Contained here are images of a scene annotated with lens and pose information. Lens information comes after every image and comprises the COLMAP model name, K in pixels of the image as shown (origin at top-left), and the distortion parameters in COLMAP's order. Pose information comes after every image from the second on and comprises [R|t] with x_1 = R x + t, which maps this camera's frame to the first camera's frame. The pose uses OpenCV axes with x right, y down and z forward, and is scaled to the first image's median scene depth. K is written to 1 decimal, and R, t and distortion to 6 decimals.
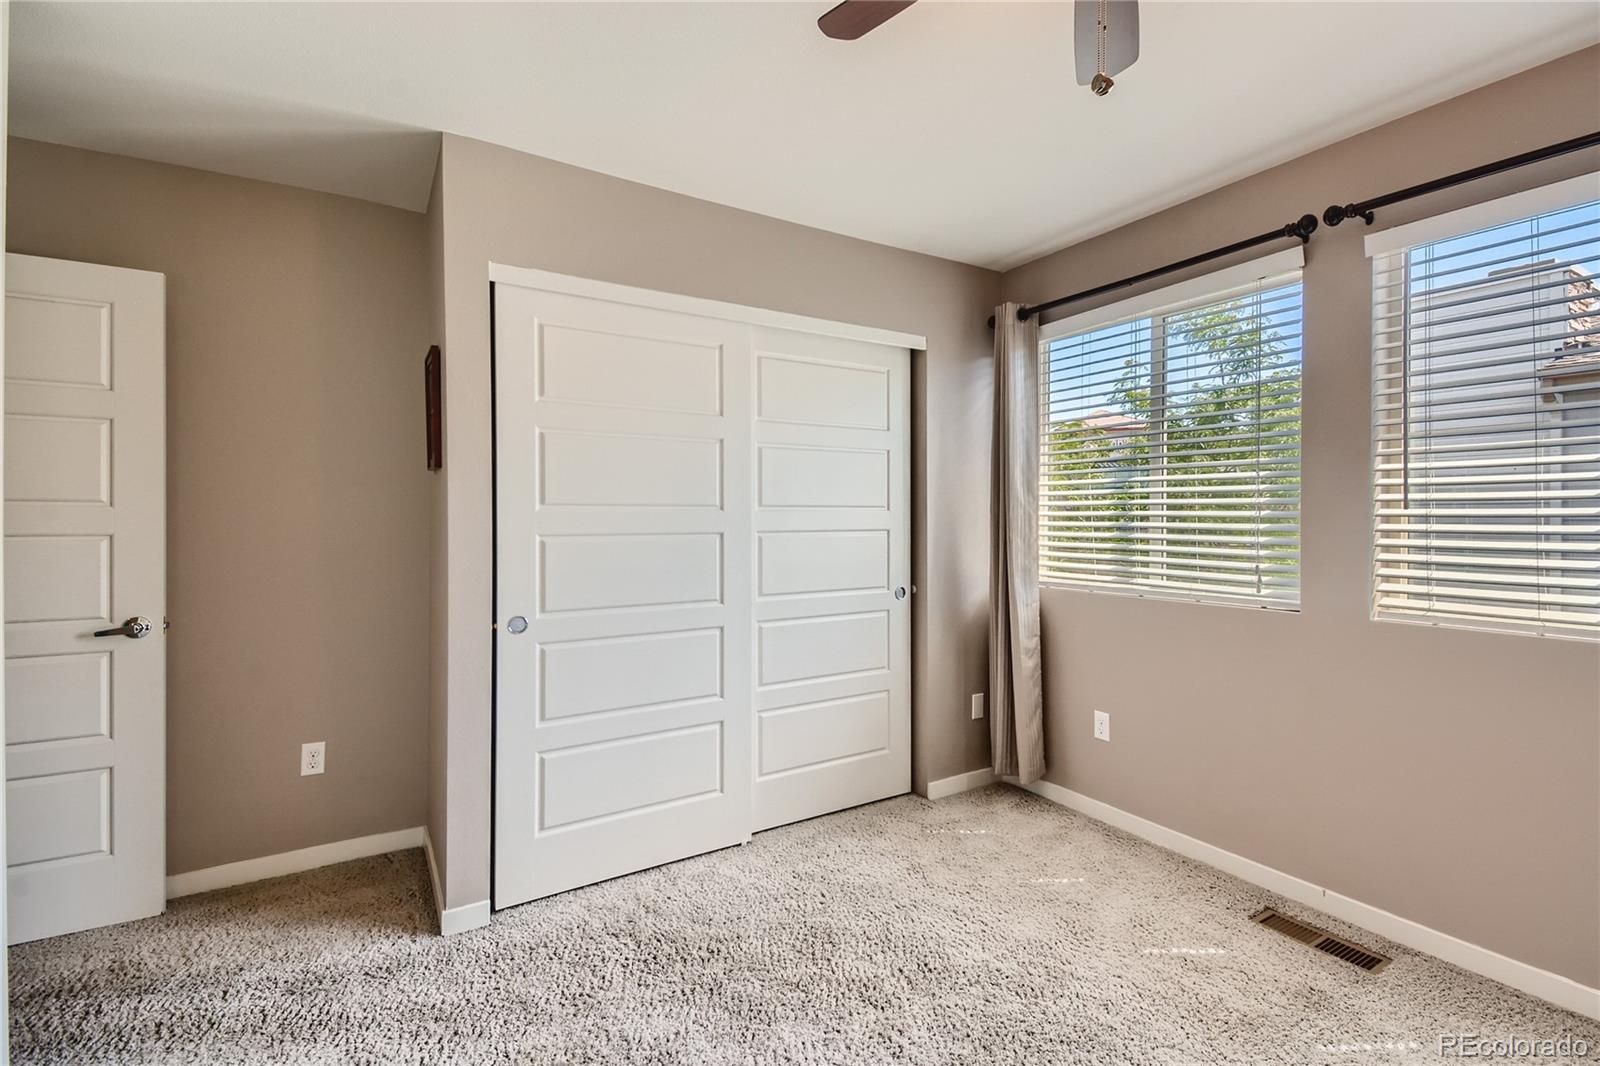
lens RADIAL K [[710.7, 0, 805.5], [0, 710.7, 523.1], [0, 0, 1]] dist [0.000494, -0.000262]
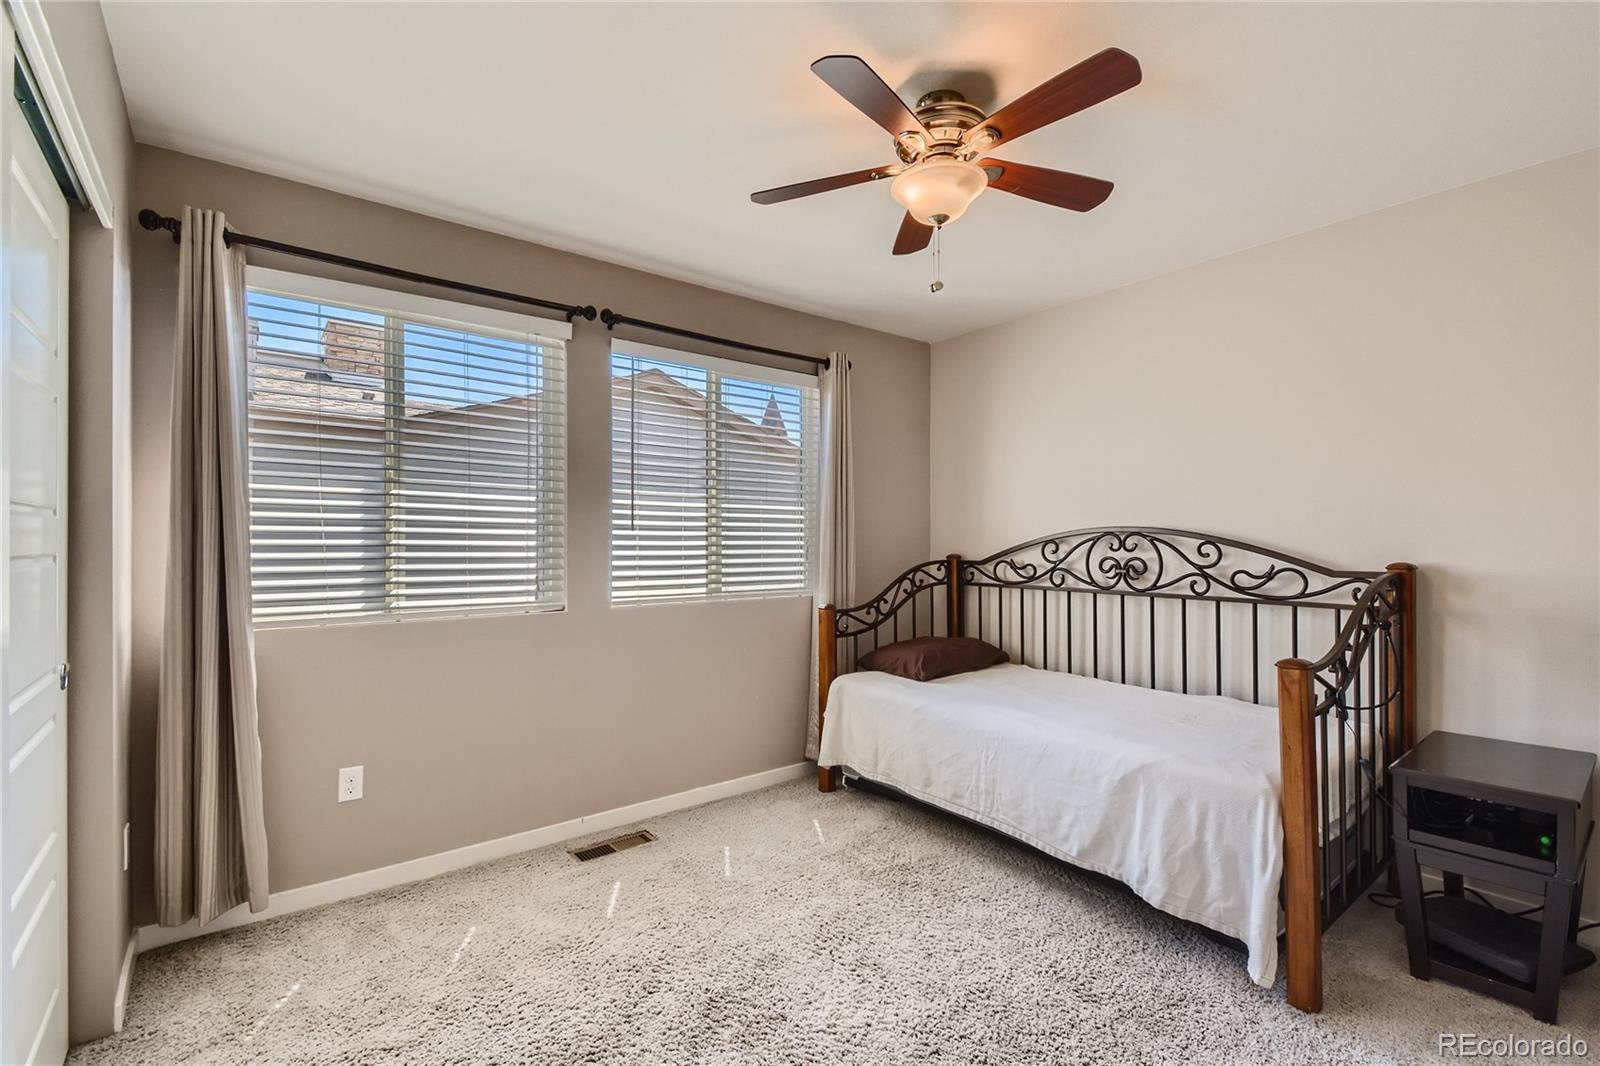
lens RADIAL K [[710.7, 0, 805.8], [0, 710.7, 538.4], [0, 0, 1]] dist [0.000494, -0.000262]
pose [[-0.125520, 0.001850, 0.992089, -0.617291], [0.001493, 0.999997, -0.001676, -0.001196], [-0.992090, 0.001271, -0.125522, 0.734589]]
